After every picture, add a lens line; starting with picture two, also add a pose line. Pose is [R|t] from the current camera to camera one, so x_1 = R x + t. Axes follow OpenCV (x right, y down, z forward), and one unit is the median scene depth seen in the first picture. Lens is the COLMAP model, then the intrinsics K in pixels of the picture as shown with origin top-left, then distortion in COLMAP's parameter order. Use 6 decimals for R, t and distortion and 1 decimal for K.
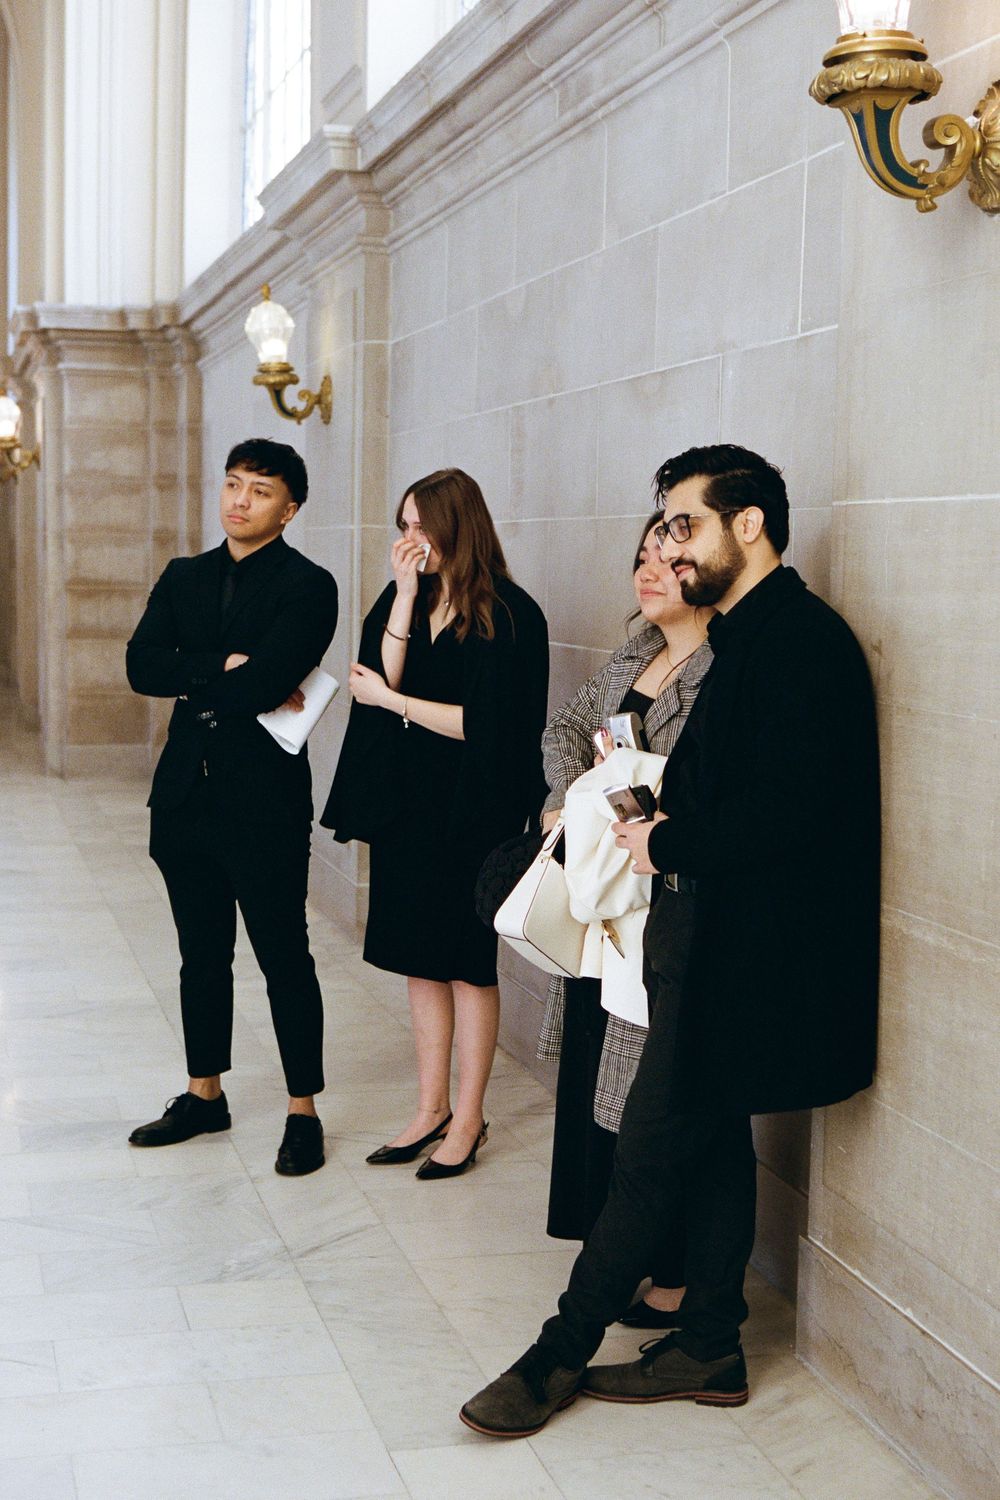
lens RADIAL K [[2116.9, 0, 499.3], [0, 2116.9, 746.7], [0, 0, 1]] dist [0.149037, 0.000000]
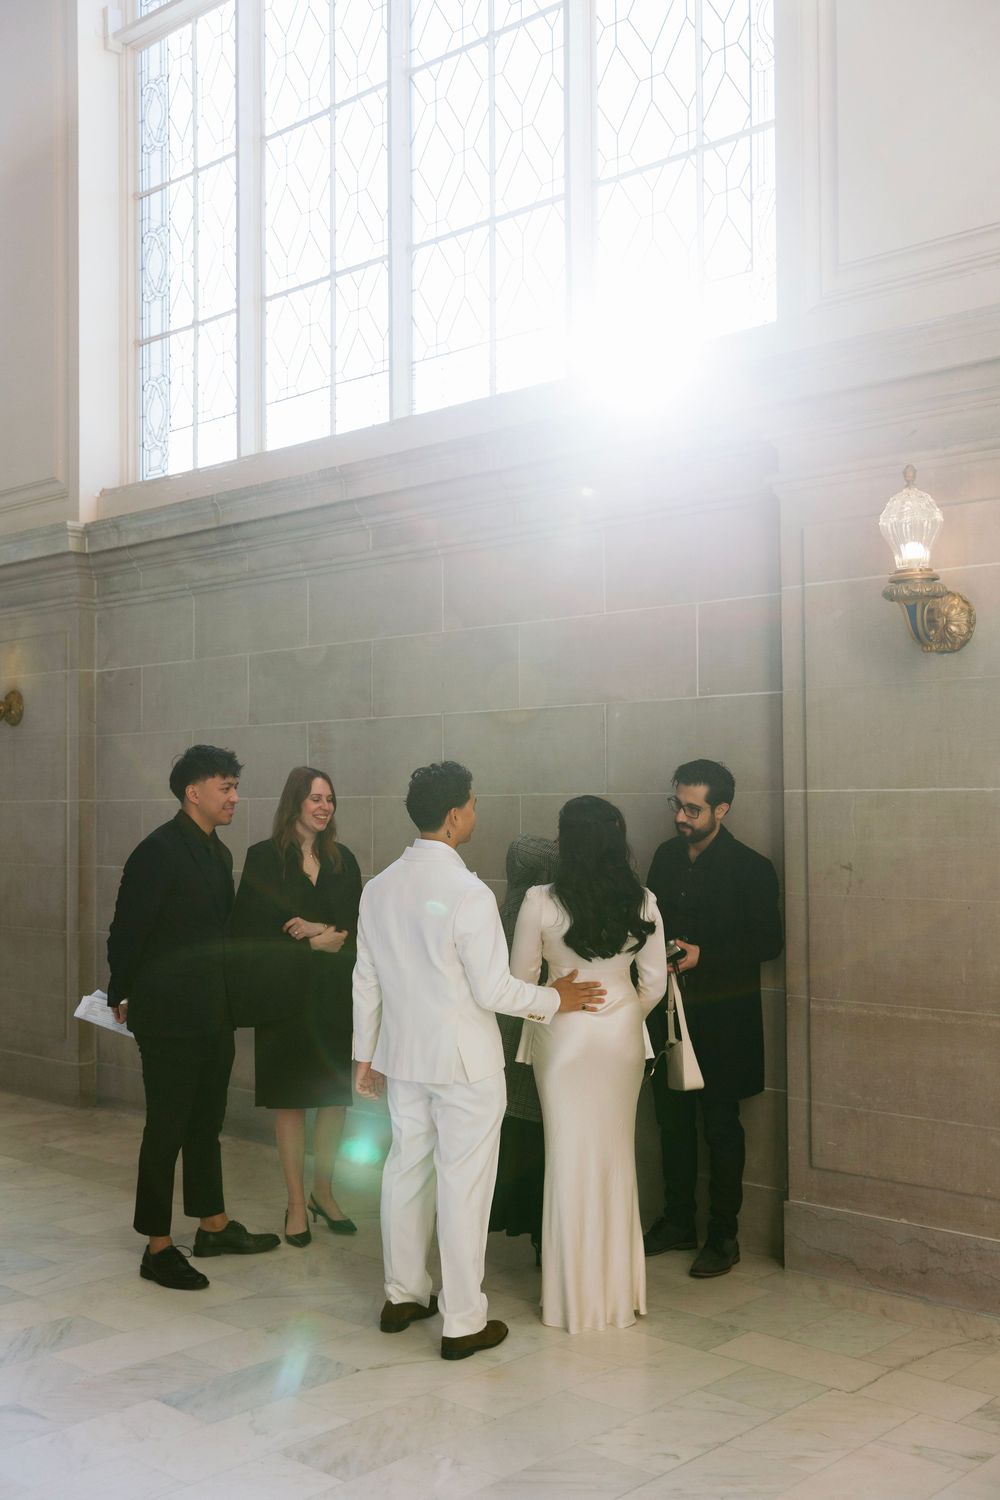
lens RADIAL K [[1611.4, 0, 500.4], [0, 1611.4, 755.1], [0, 0, 1]] dist [0.089272, 0.000000]
pose [[0.844009, -0.007666, 0.536275, -0.838837], [0.070740, 0.992754, -0.097141, -0.026673], [-0.531644, 0.119923, 0.838435, -0.057456]]
